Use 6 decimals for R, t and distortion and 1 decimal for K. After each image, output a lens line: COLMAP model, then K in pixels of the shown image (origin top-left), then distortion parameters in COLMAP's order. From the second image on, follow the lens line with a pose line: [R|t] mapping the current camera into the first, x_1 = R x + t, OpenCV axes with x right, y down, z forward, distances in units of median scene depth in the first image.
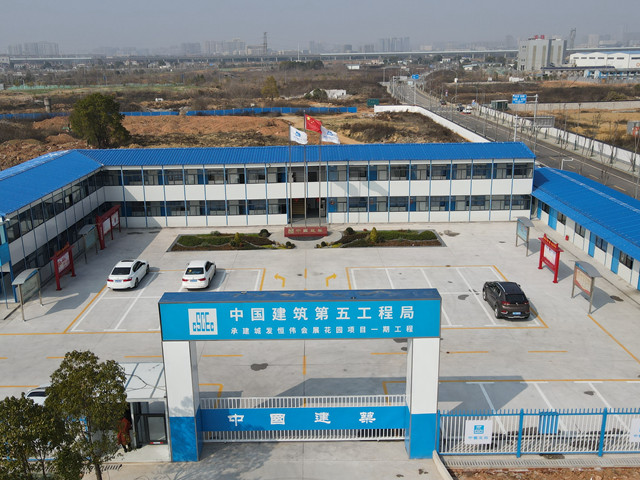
lens RADIAL K [[637.0, 0, 320.0], [0, 637.0, 240.0], [0, 0, 1]] dist [0.010372, -0.000513]
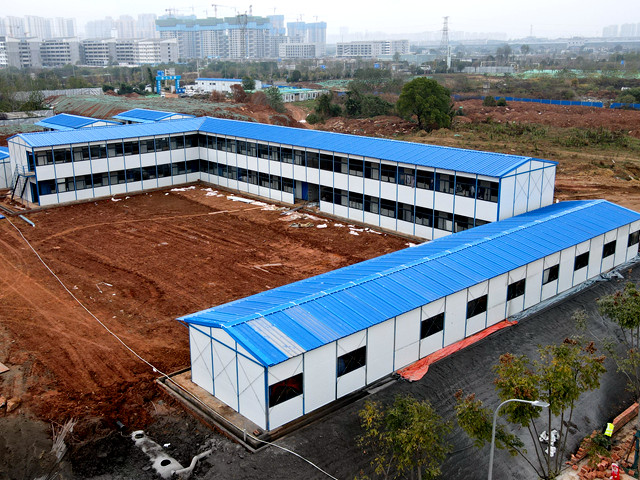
lens RADIAL K [[650.9, 0, 259.4], [0, 650.9, 239.2], [0, 0, 1]] dist [0.006086, 0.001583]
pose [[0.622385, 0.226746, -0.749148, 0.742261], [-0.214555, 0.969882, 0.115306, -0.082297], [0.752730, 0.088969, 0.652290, 0.266248]]
